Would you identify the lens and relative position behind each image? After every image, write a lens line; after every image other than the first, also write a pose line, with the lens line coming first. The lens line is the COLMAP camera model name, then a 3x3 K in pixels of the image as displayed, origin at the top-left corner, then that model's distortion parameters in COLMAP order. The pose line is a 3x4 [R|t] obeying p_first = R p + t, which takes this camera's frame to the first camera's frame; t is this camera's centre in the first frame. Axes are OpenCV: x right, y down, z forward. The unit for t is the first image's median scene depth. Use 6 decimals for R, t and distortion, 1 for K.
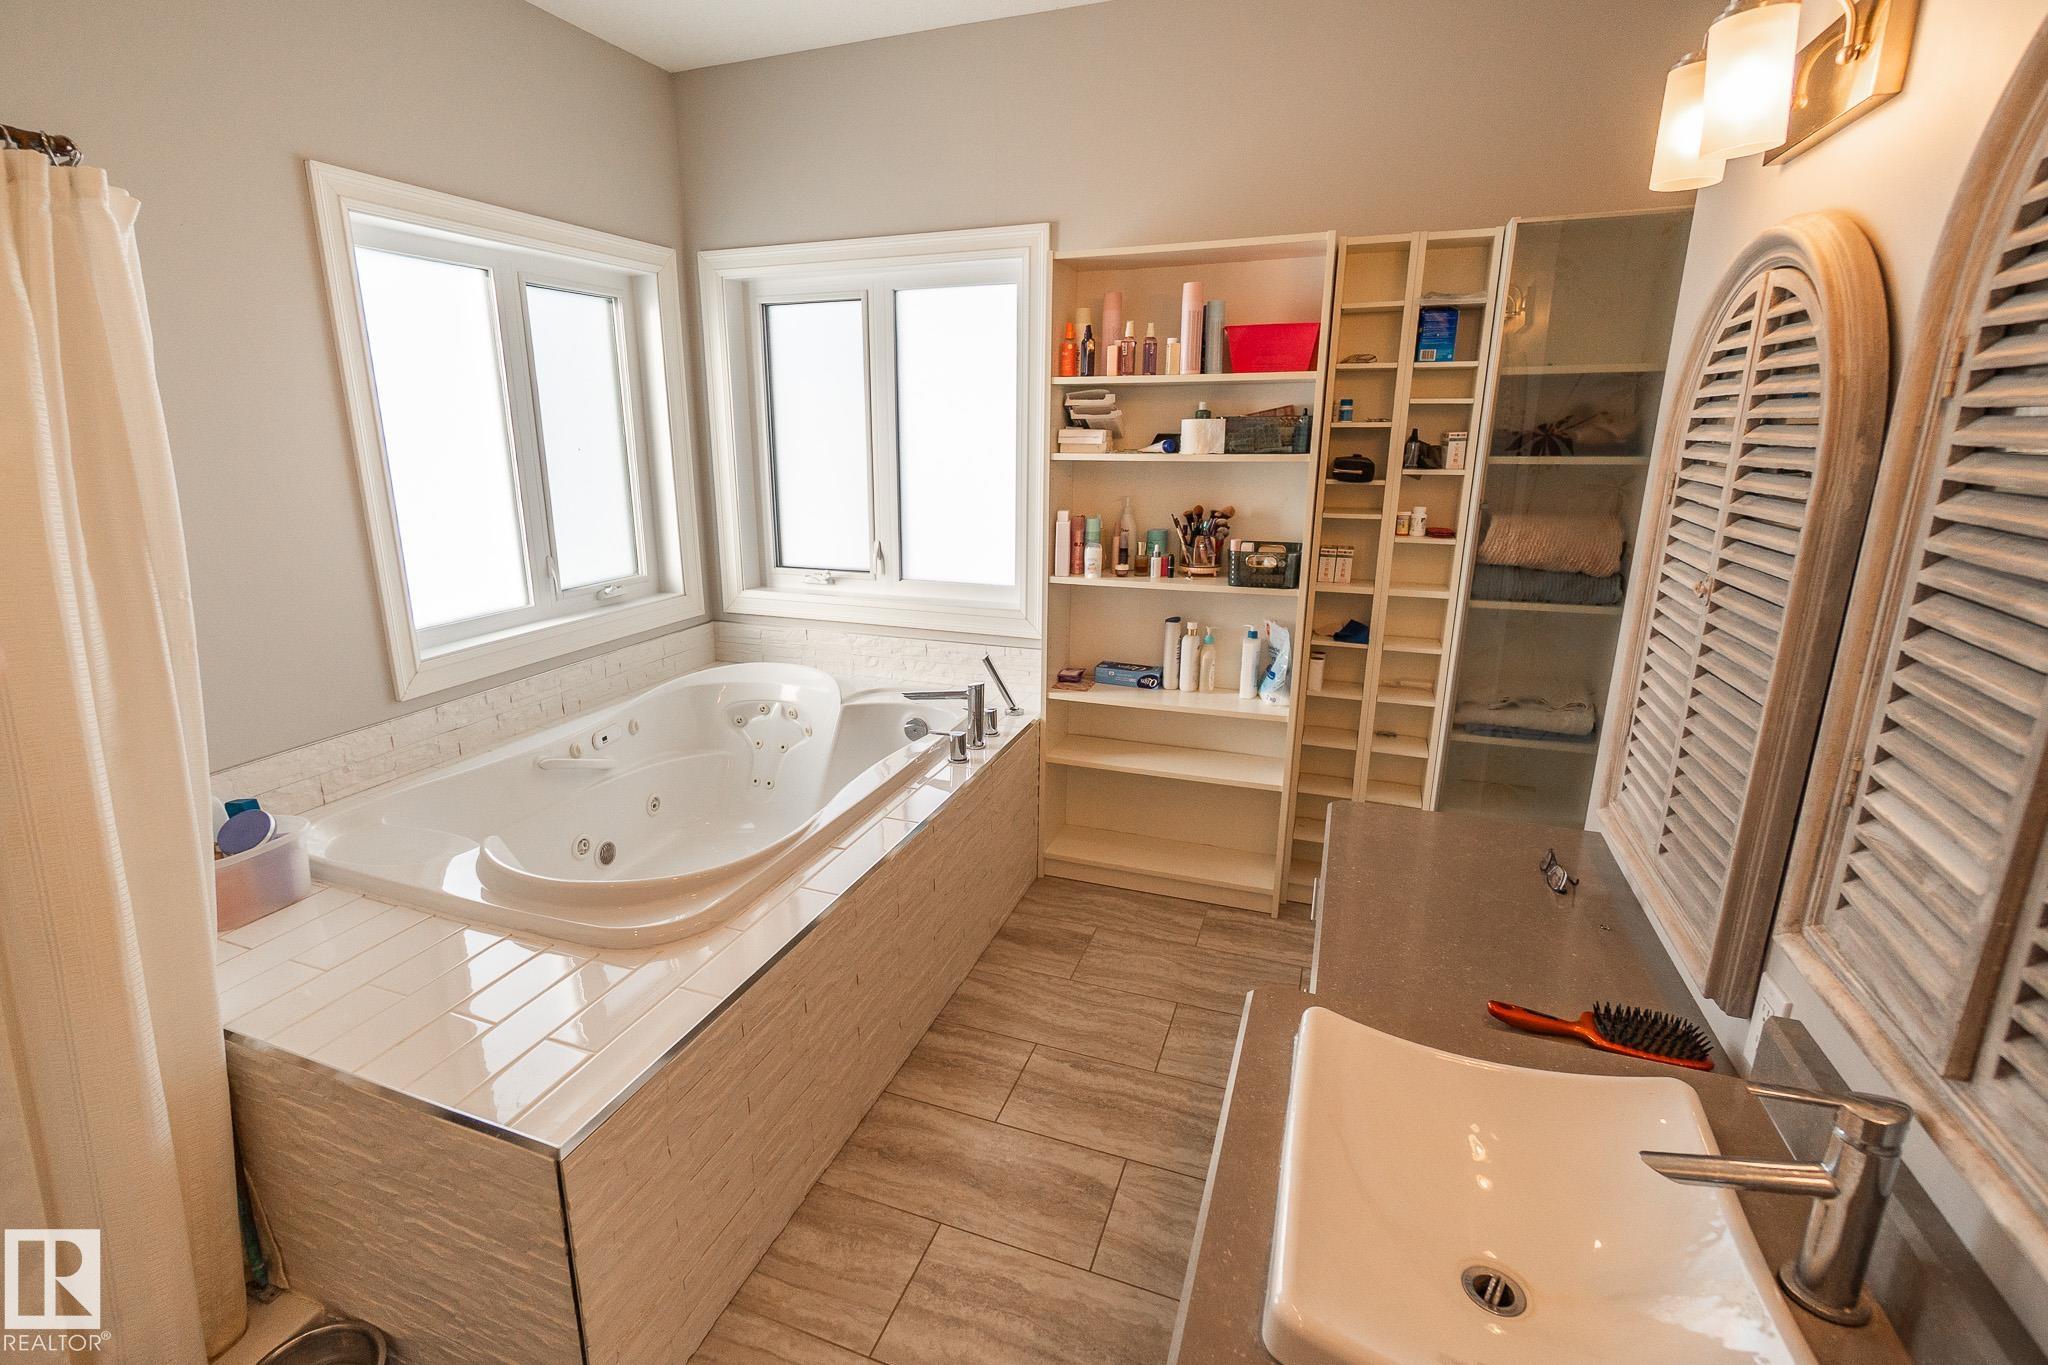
lens RADIAL K [[941.4, 0, 972.5], [0, 941.4, 677.3], [0, 0, 1]] dist [-0.014715, 0.000625]
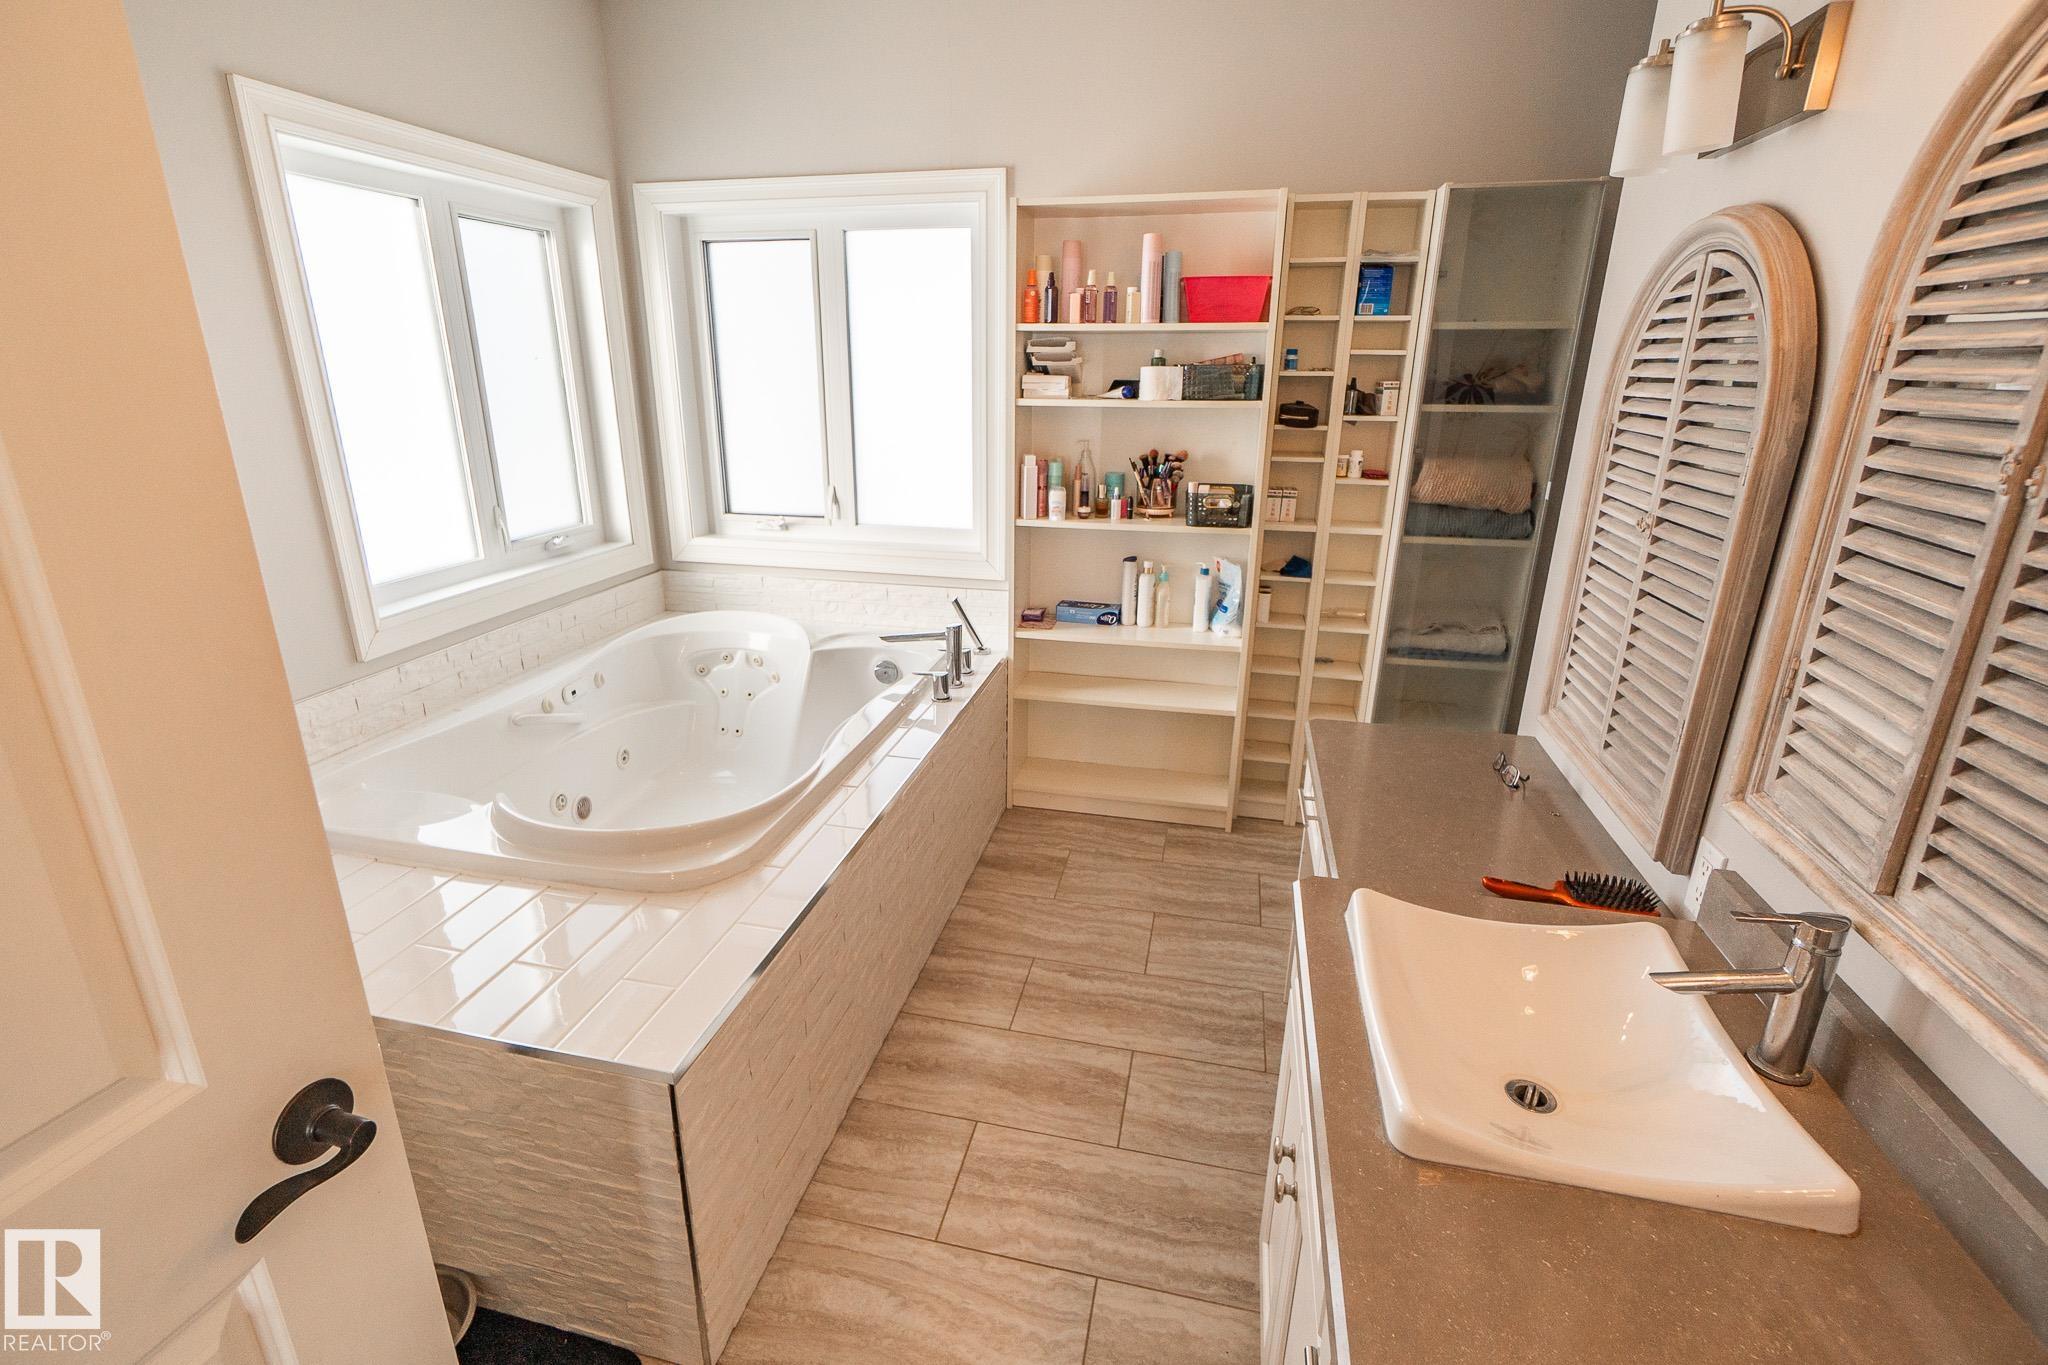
lens RADIAL K [[936.4, 0, 999.9], [0, 936.4, 679.0], [0, 0, 1]] dist [-0.017842, 0.000510]
pose [[0.989755, -0.037663, 0.137716, -0.109020], [0.028918, 0.997469, 0.064960, 0.000590], [-0.139814, -0.060312, 0.988339, -0.034227]]
